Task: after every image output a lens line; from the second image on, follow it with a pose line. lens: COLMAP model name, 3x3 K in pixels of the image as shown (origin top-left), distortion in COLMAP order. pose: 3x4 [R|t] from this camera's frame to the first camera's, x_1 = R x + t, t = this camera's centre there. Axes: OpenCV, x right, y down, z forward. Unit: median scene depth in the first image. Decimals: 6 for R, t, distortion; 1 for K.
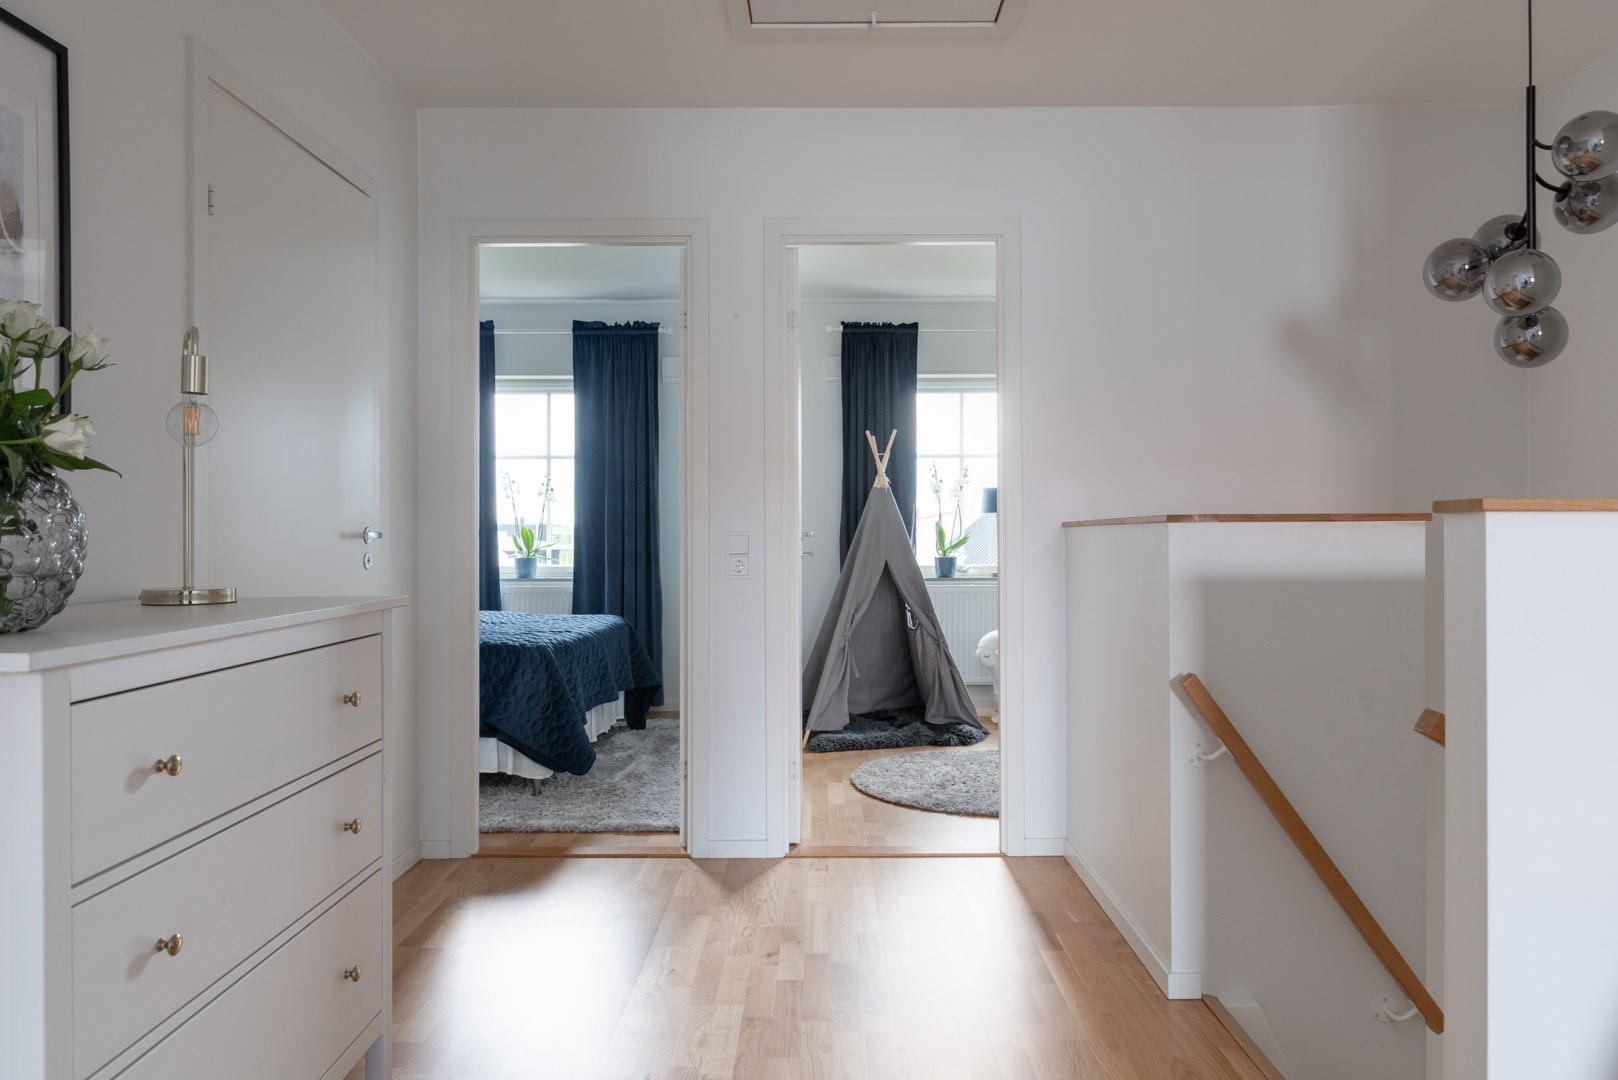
lens RADIAL K [[1086.6, 0, 806.2], [0, 1086.6, 536.5], [0, 0, 1]] dist [0.002481, 0.001587]
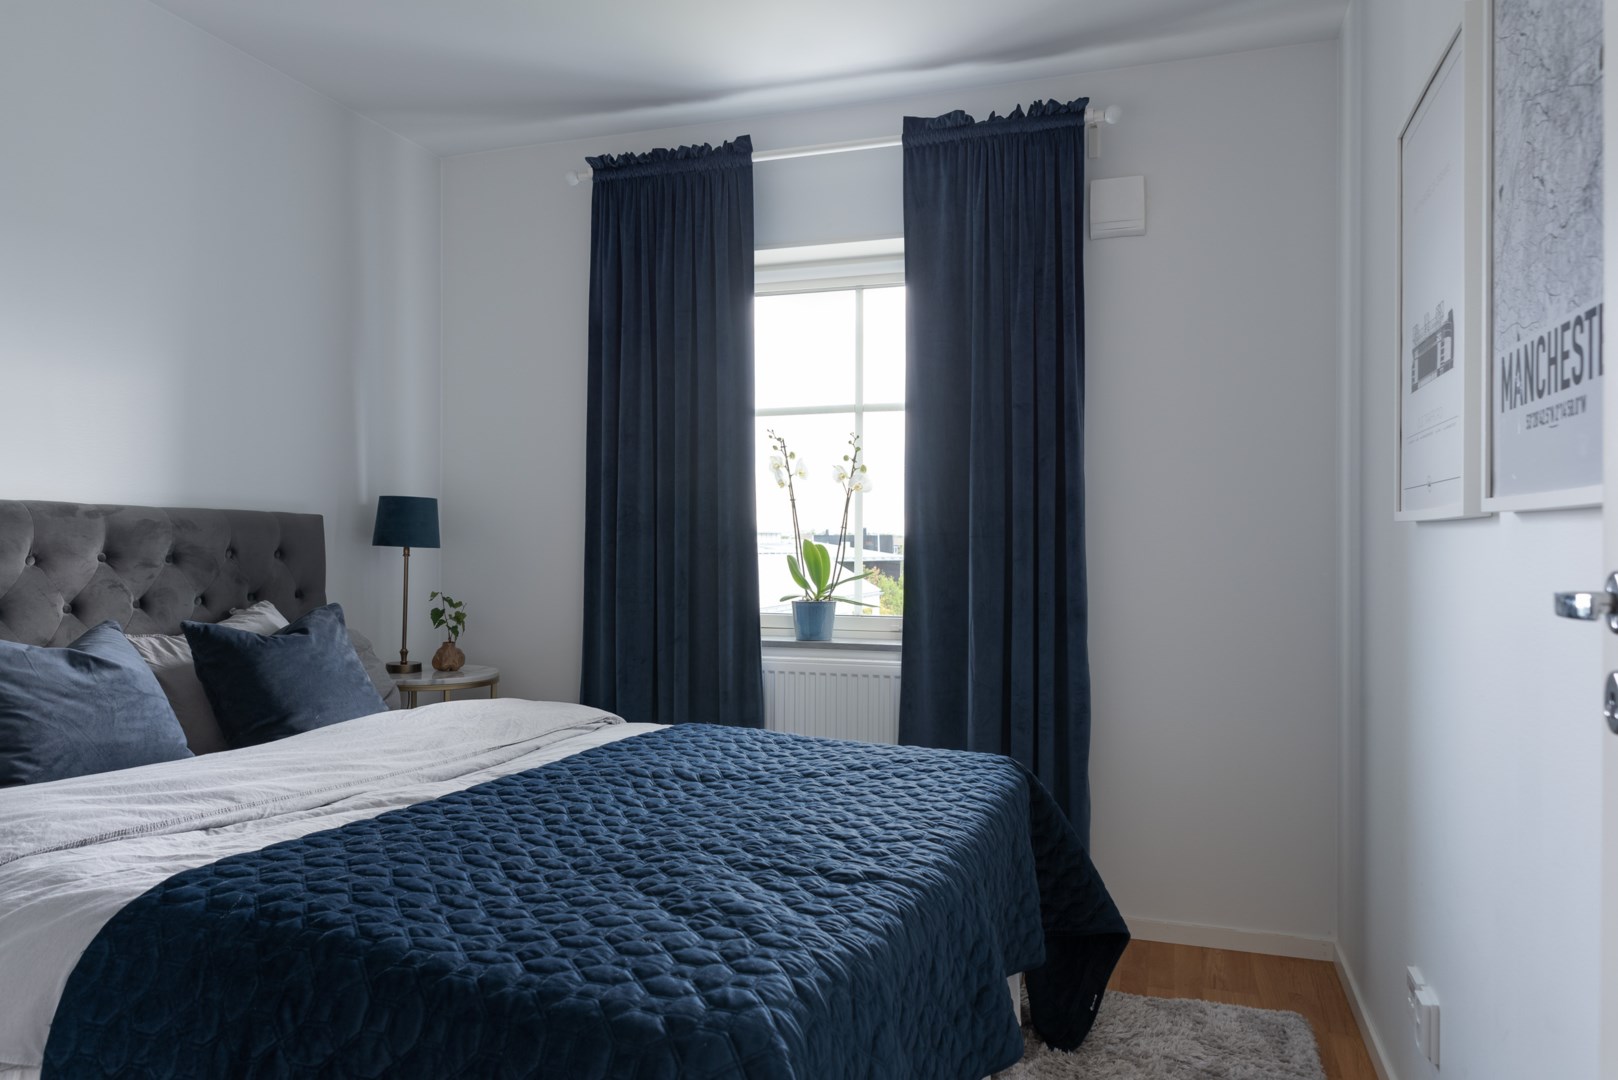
lens RADIAL K [[1086.6, 0, 806.2], [0, 1086.6, 536.5], [0, 0, 1]] dist [0.002481, 0.001587]
pose [[0.952450, 0.003277, -0.304678, -0.107169], [-0.004909, 0.999977, -0.004592, -0.008823], [0.304656, 0.005870, 0.952444, 0.523730]]
